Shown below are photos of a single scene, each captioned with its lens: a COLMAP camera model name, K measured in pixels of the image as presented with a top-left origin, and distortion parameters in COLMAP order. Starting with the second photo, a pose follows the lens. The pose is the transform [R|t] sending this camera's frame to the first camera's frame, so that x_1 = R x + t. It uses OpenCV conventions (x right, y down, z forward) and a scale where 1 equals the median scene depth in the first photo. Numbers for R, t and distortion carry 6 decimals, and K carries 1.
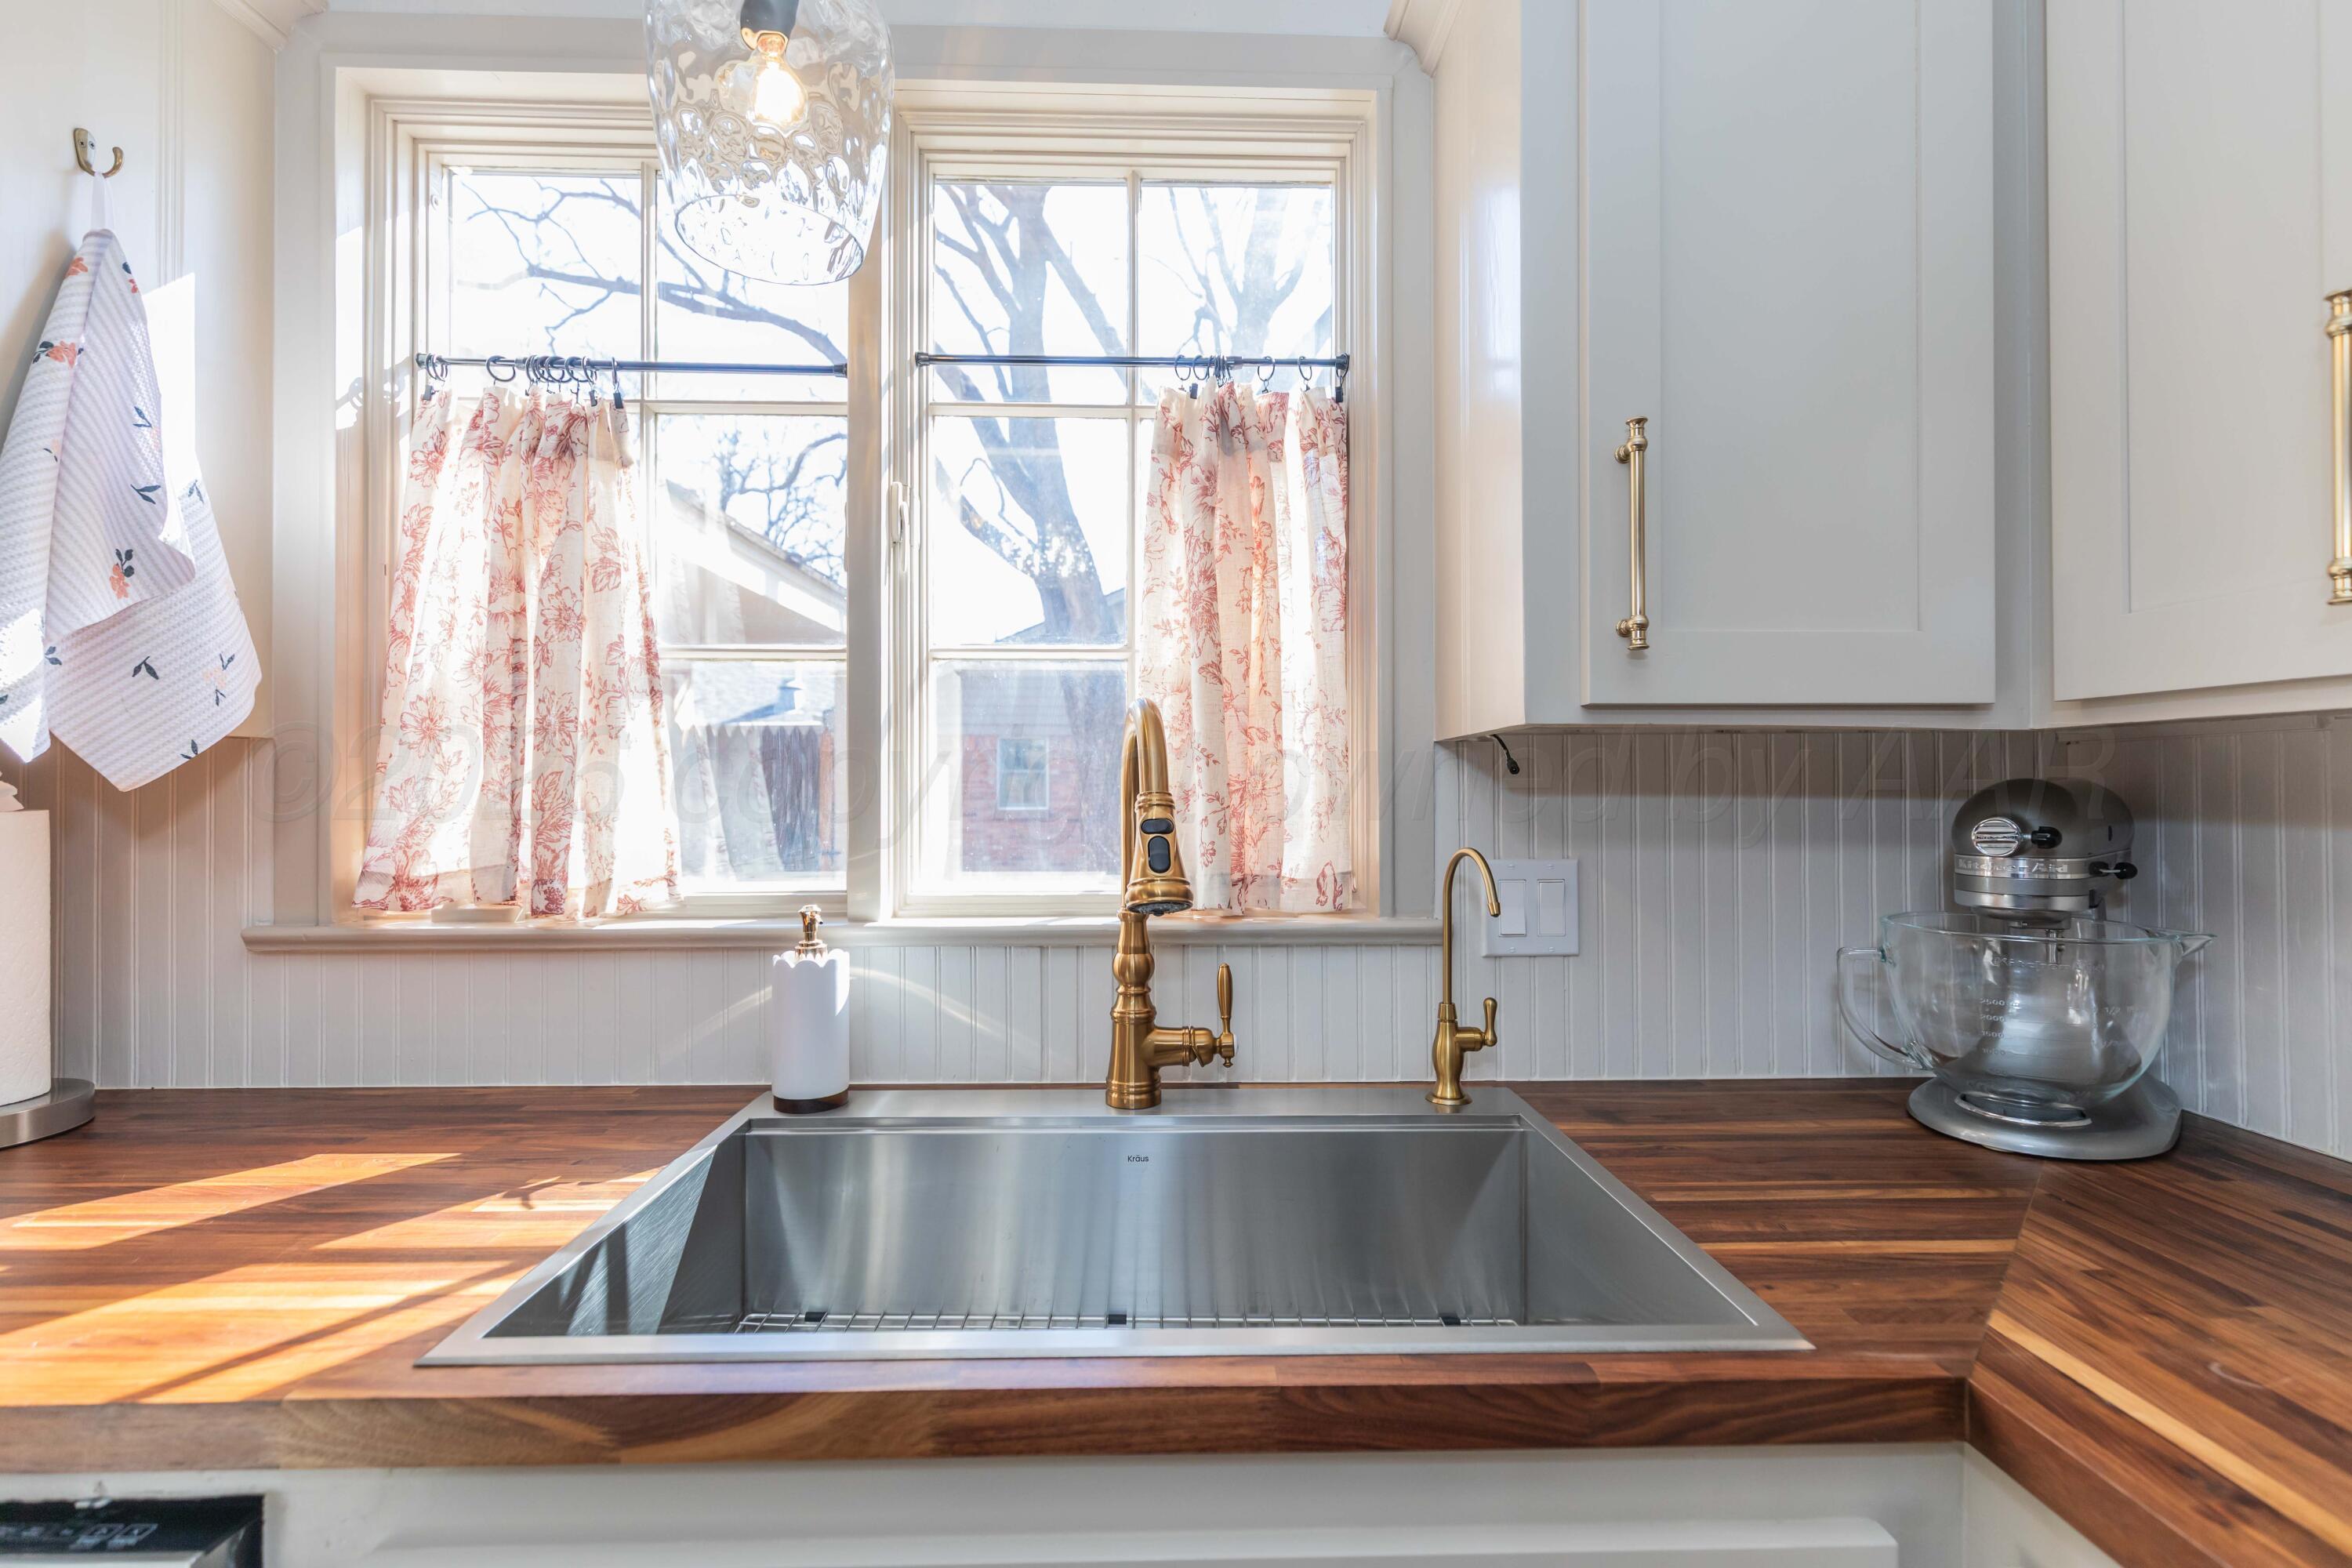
lens RADIAL K [[1062.7, 0, 1191.1], [0, 1062.7, 785.8], [0, 0, 1]] dist [0.004075, -0.000263]
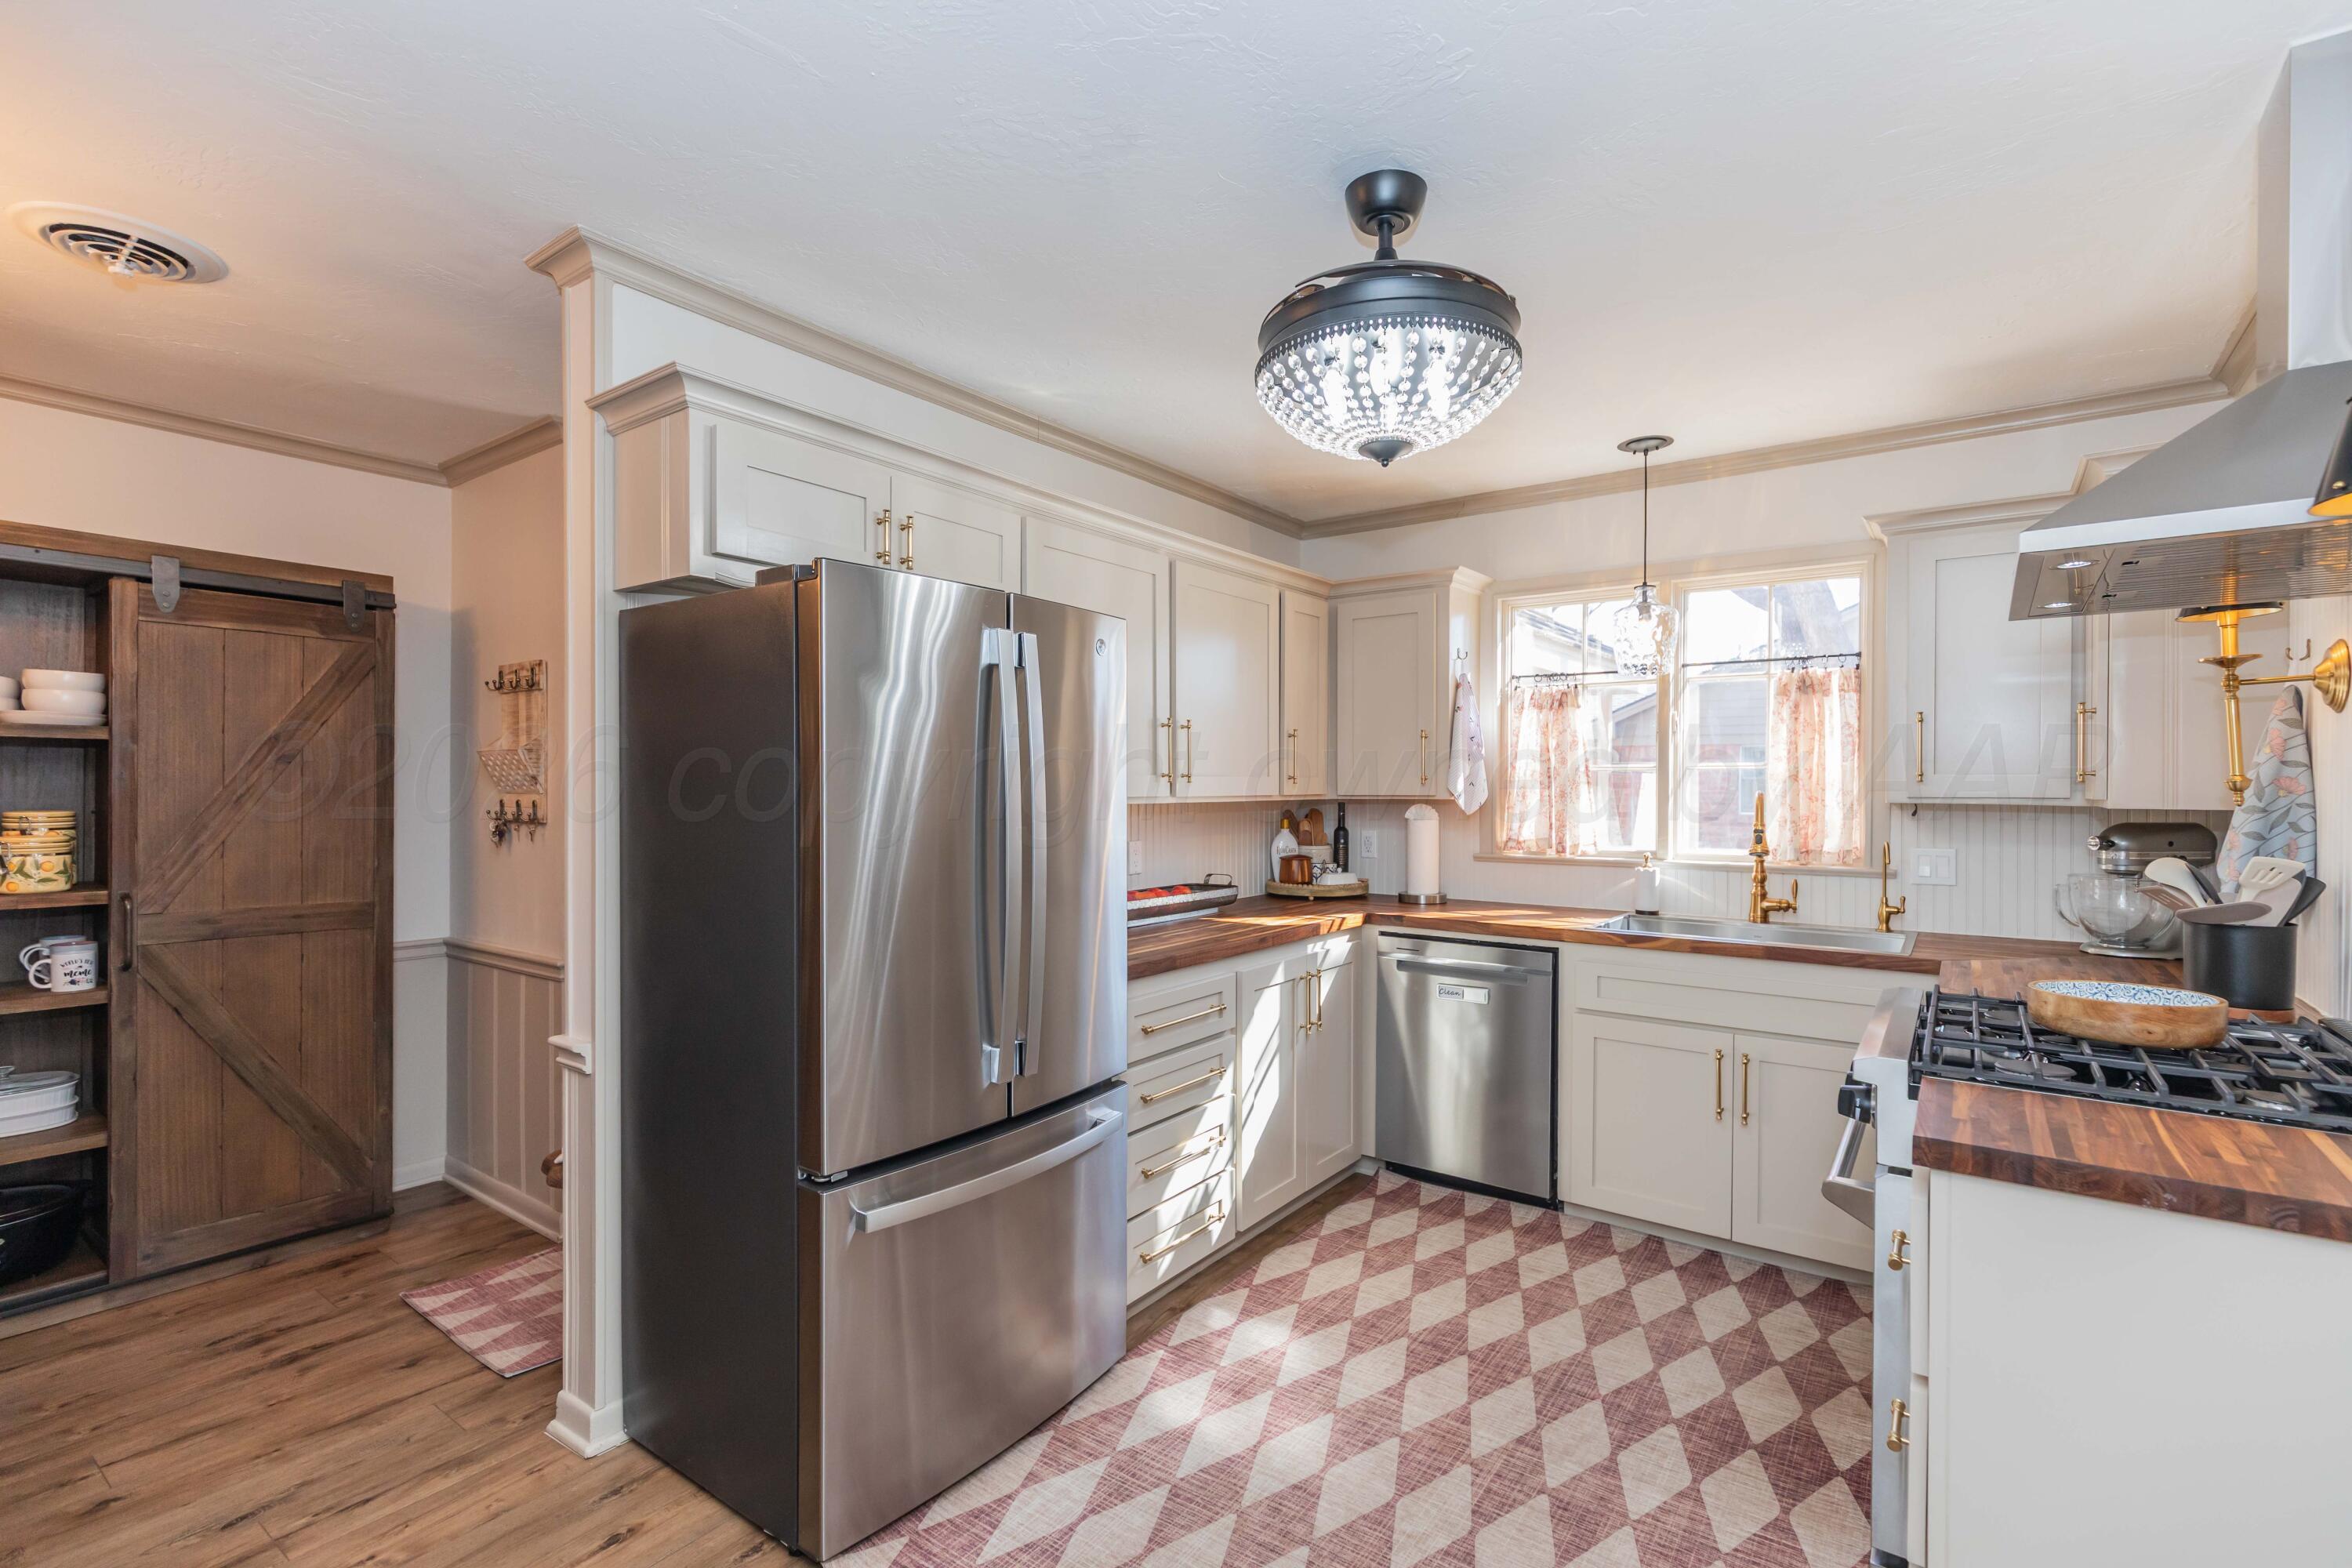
lens RADIAL K [[1062.7, 0, 1191.1], [0, 1062.7, 785.8], [0, 0, 1]] dist [0.004075, -0.000263]
pose [[0.797140, 0.004499, -0.603777, 0.444084], [-0.001234, 0.999982, 0.005823, -0.098863], [0.603793, -0.003897, 0.797132, -2.199068]]
